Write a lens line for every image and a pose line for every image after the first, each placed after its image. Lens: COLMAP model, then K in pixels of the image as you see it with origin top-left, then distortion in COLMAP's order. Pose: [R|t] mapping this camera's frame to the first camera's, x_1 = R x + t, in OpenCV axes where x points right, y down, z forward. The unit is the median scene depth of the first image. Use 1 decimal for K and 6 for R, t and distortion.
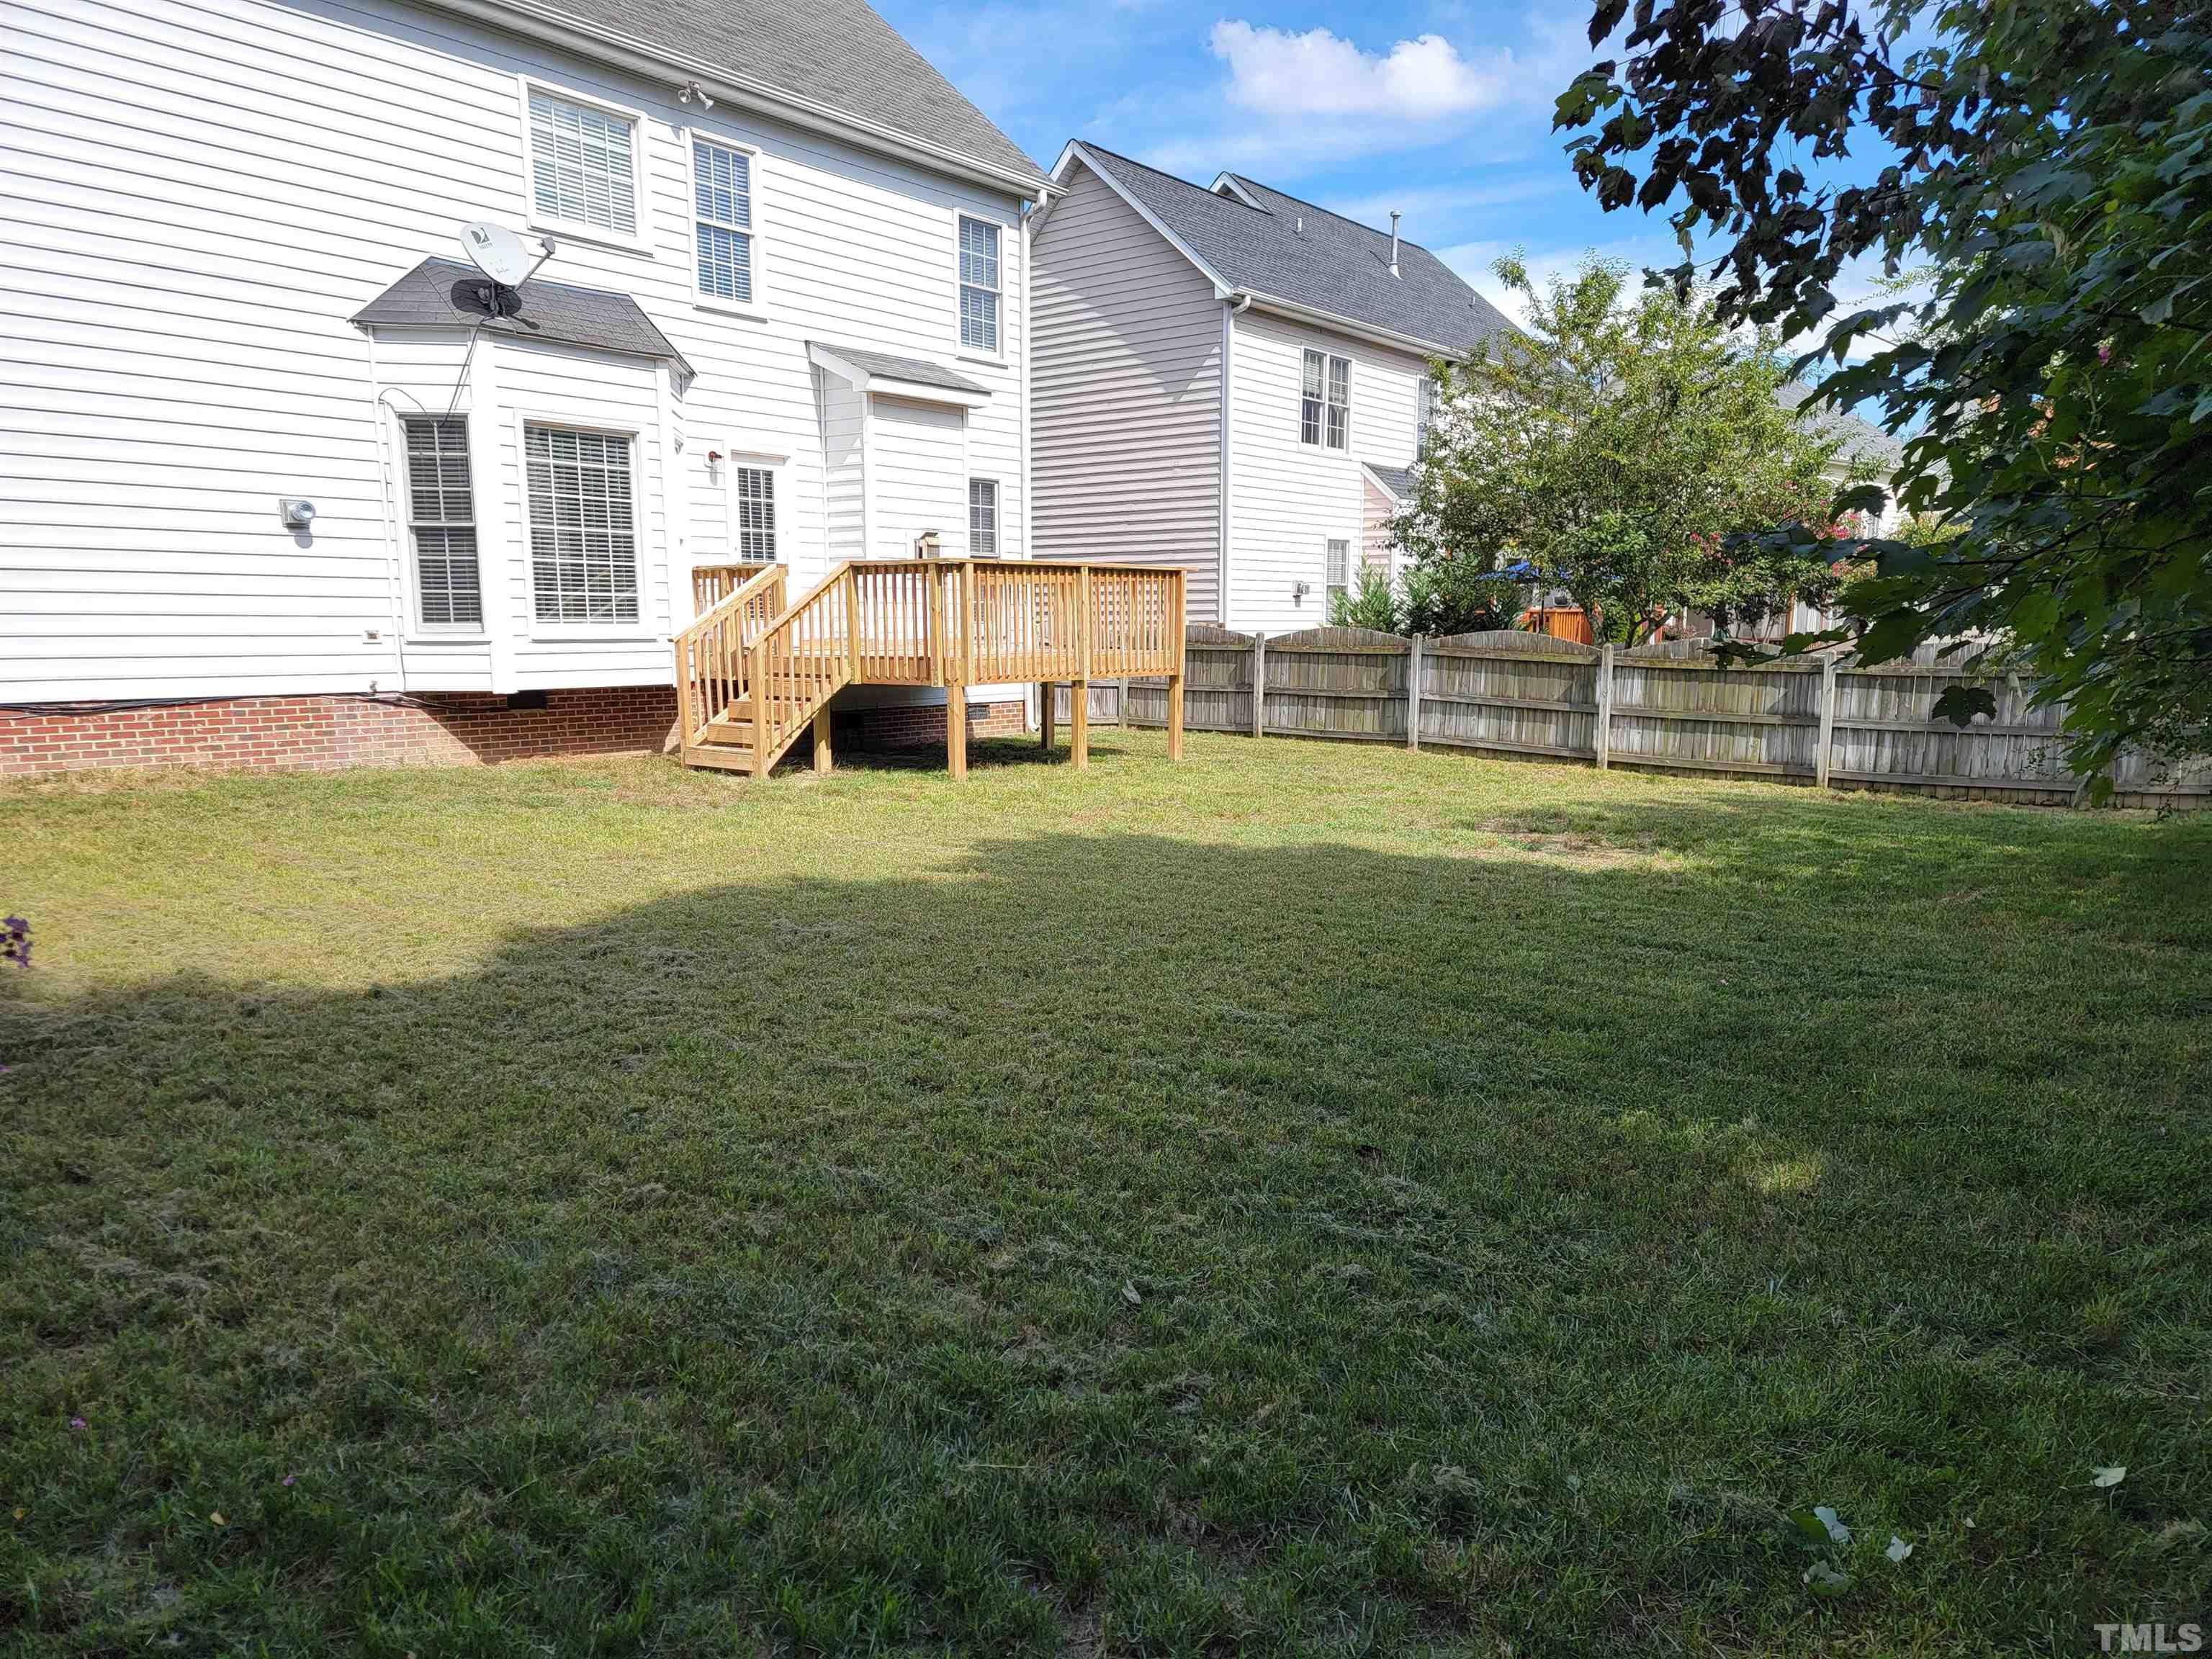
lens RADIAL K [[1523.8, 0, 1092.6], [0, 1523.8, 823.6], [0, 0, 1]] dist [0.084097, -0.061158]
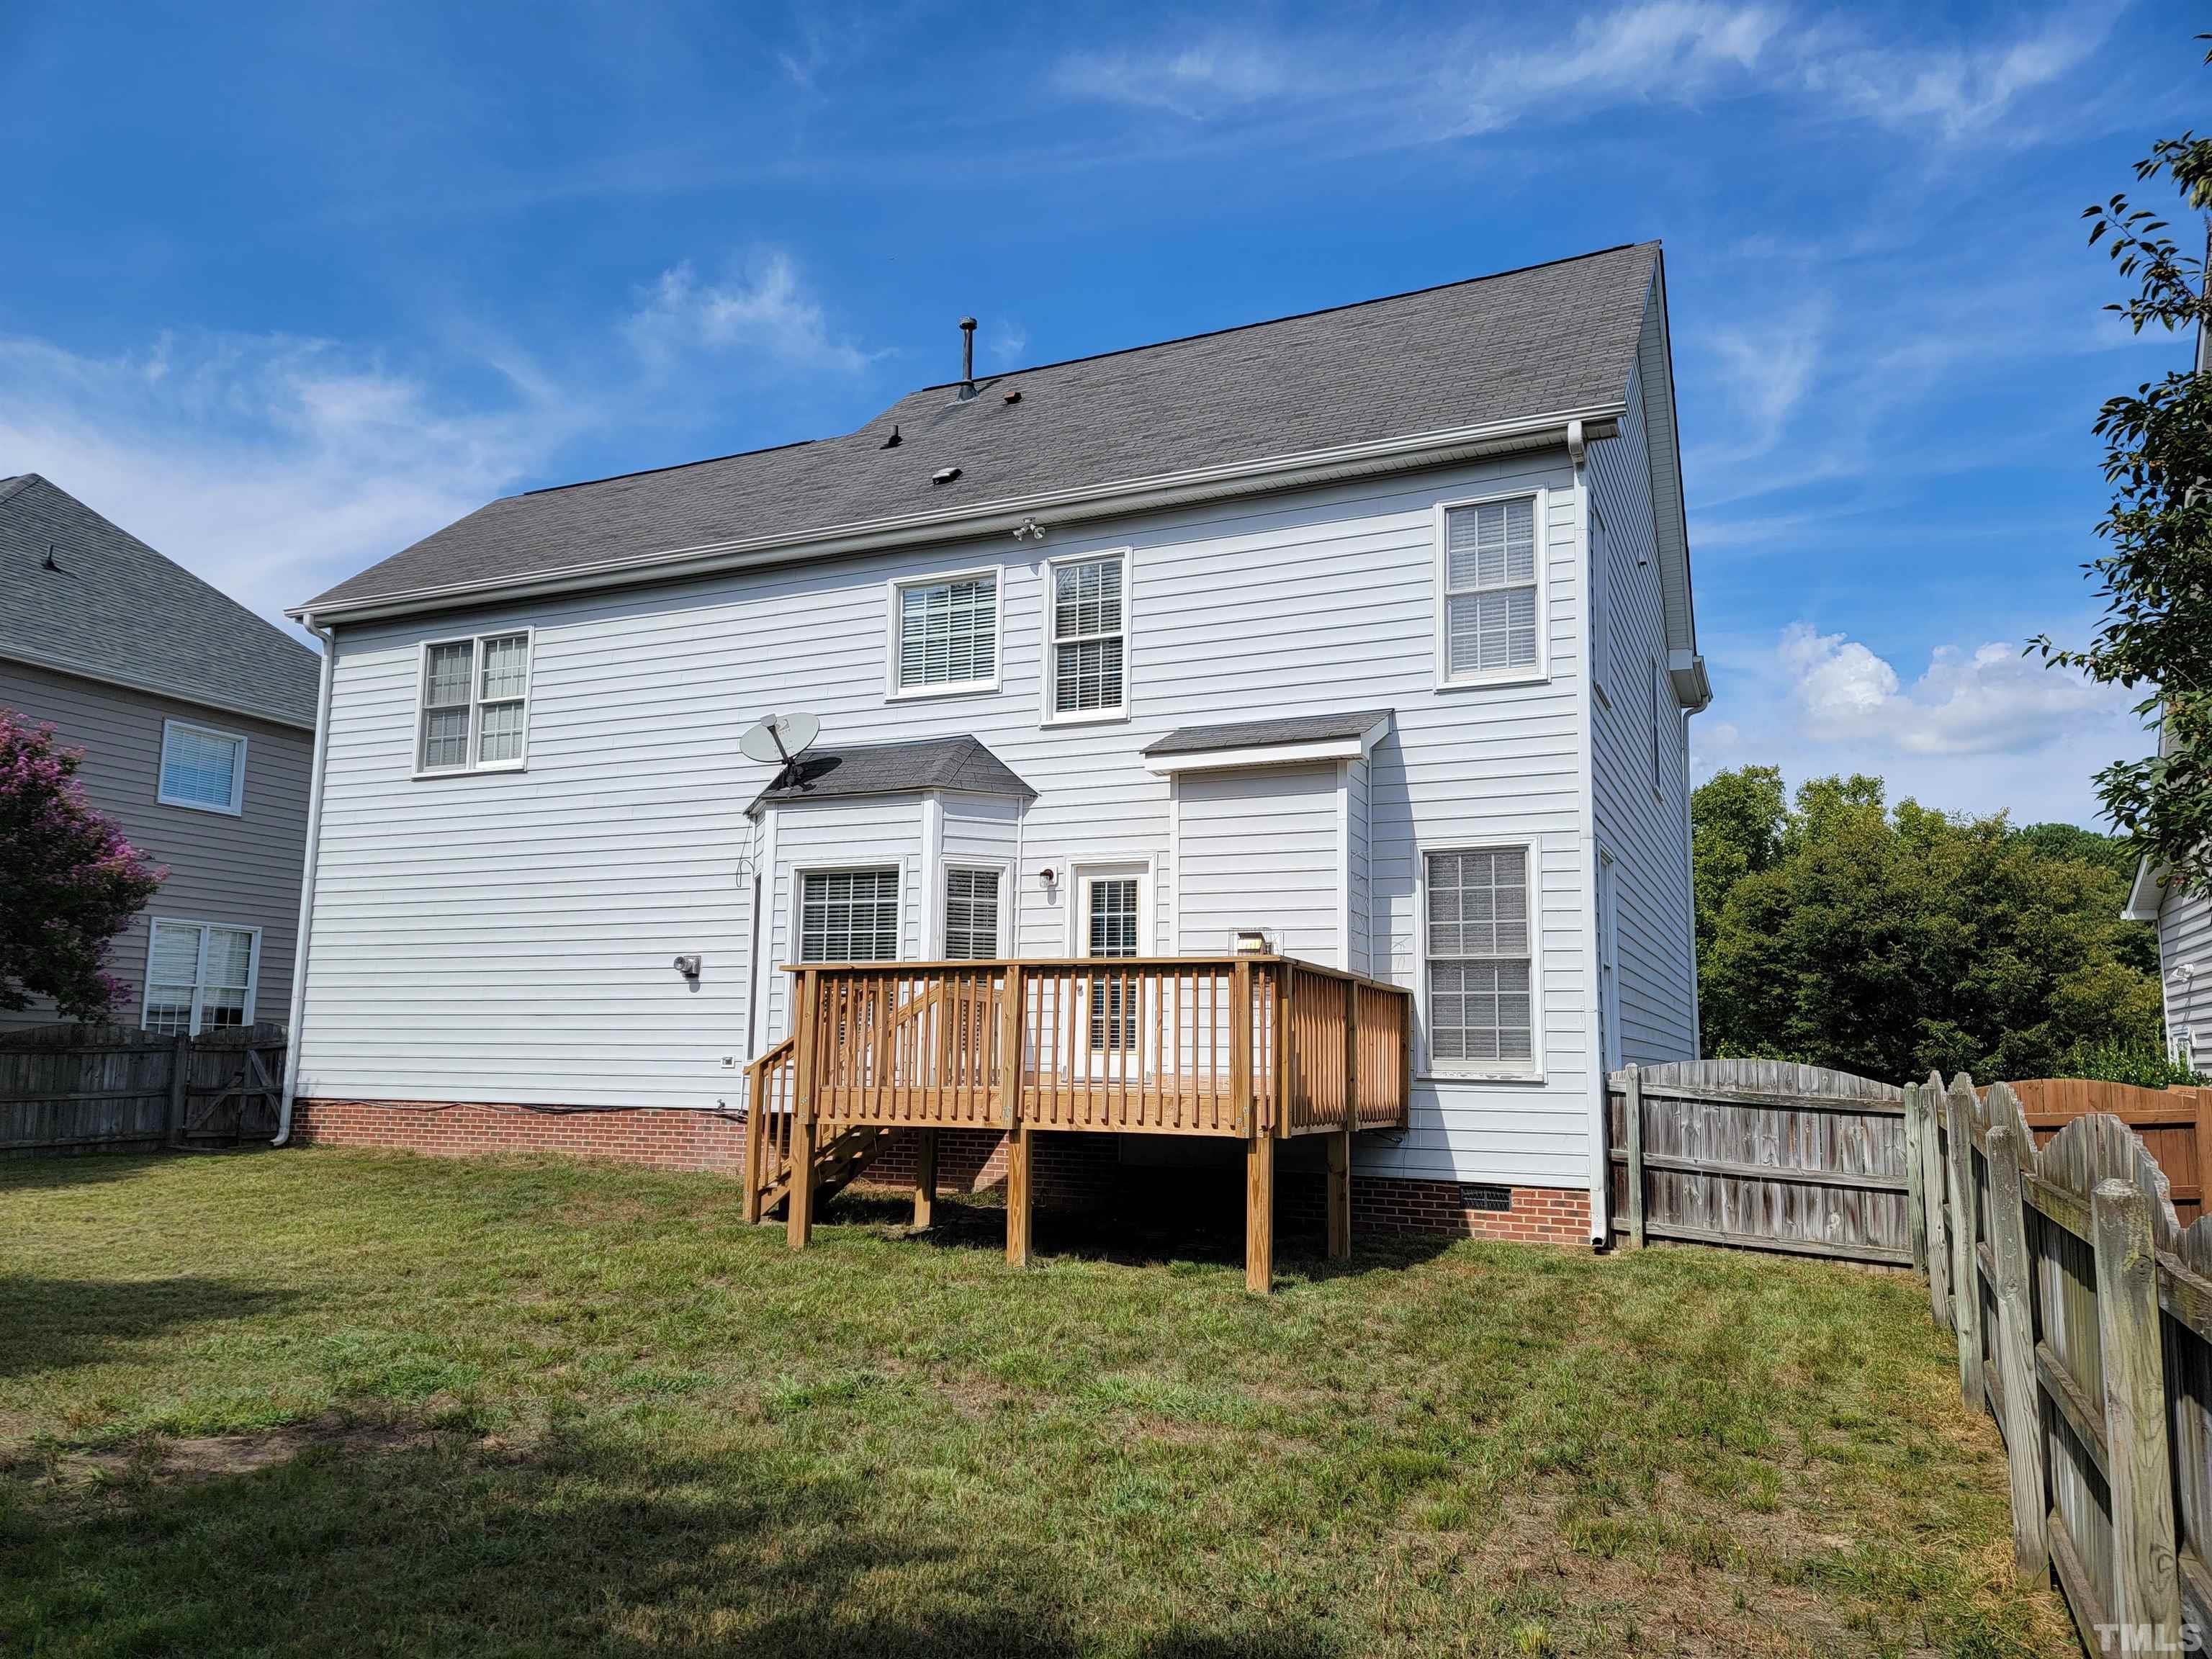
lens RADIAL K [[1523.8, 0, 1092.8], [0, 1523.8, 830.9], [0, 0, 1]] dist [0.084097, -0.061158]
pose [[0.244400, -0.132378, -0.960596, 0.667511], [-0.139362, 0.975558, -0.169898, -0.114451], [0.959608, 0.175393, 0.219978, 0.839560]]
